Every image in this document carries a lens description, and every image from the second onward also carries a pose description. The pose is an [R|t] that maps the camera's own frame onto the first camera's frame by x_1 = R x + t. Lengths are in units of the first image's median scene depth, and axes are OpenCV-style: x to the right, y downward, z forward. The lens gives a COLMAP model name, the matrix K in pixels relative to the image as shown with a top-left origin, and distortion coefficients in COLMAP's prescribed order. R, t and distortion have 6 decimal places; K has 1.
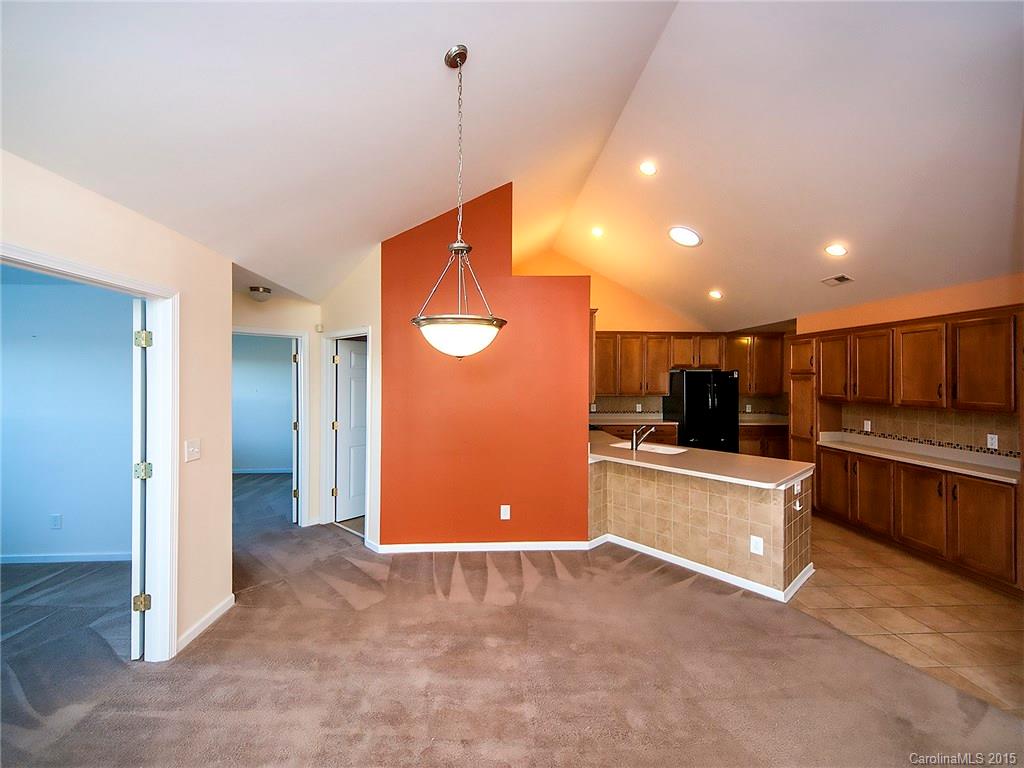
lens RADIAL K [[417.2, 0, 504.5], [0, 417.2, 375.8], [0, 0, 1]] dist [0.008723, -0.001063]
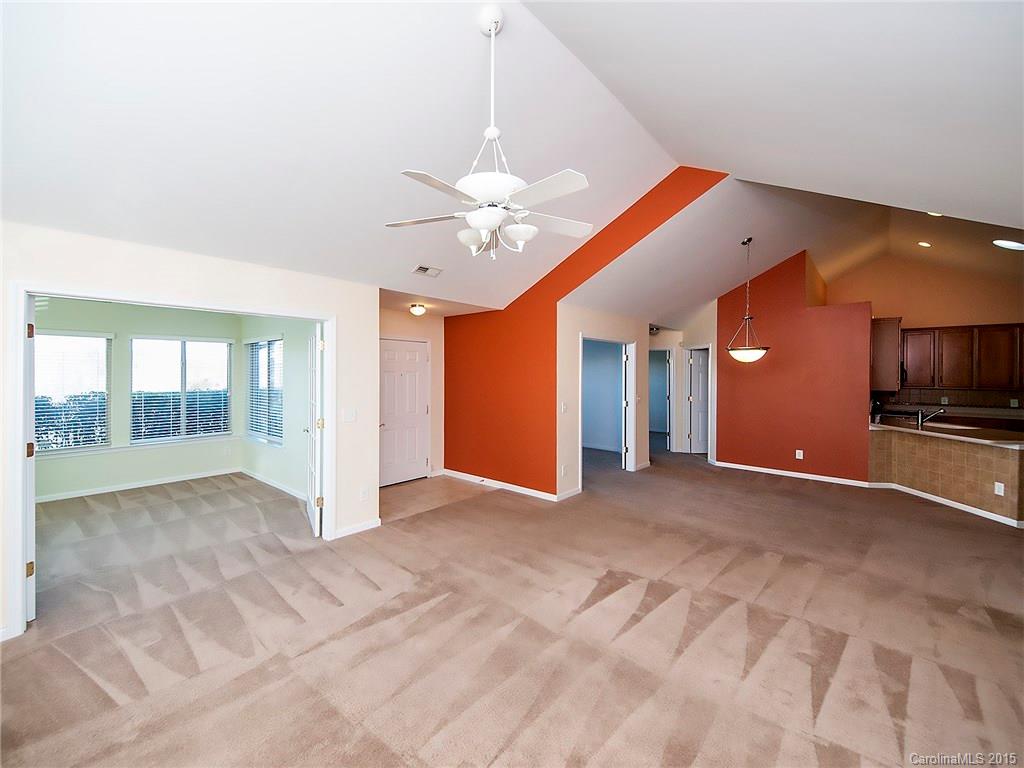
lens RADIAL K [[417.2, 0, 503.9], [0, 417.2, 375.6], [0, 0, 1]] dist [0.008723, -0.001063]
pose [[0.709113, 0.005405, -0.705074, 0.338038], [0.004082, 0.999922, 0.011771, -0.002680], [0.705083, -0.011226, 0.709036, -0.970903]]
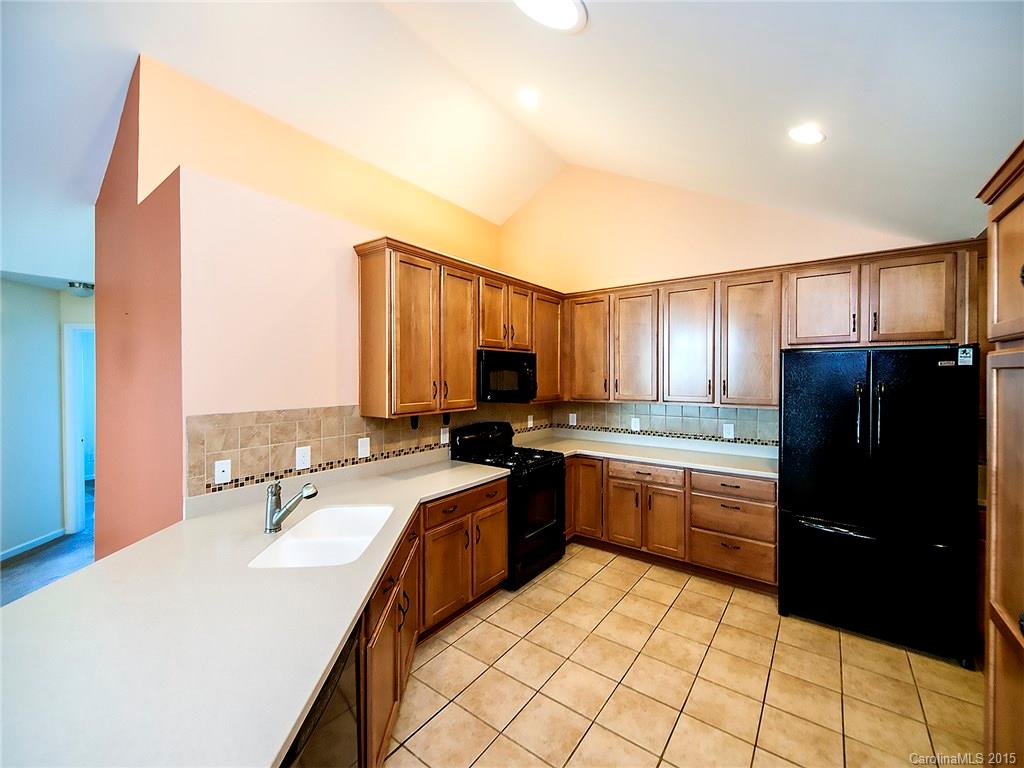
lens RADIAL K [[417.2, 0, 510.5], [0, 417.2, 382.5], [0, 0, 1]] dist [0.008723, -0.001063]
pose [[0.769417, 0.005530, -0.638723, 0.850680], [0.007587, 0.999813, 0.017796, 0.016545], [0.638702, -0.018538, 0.769231, 0.884244]]
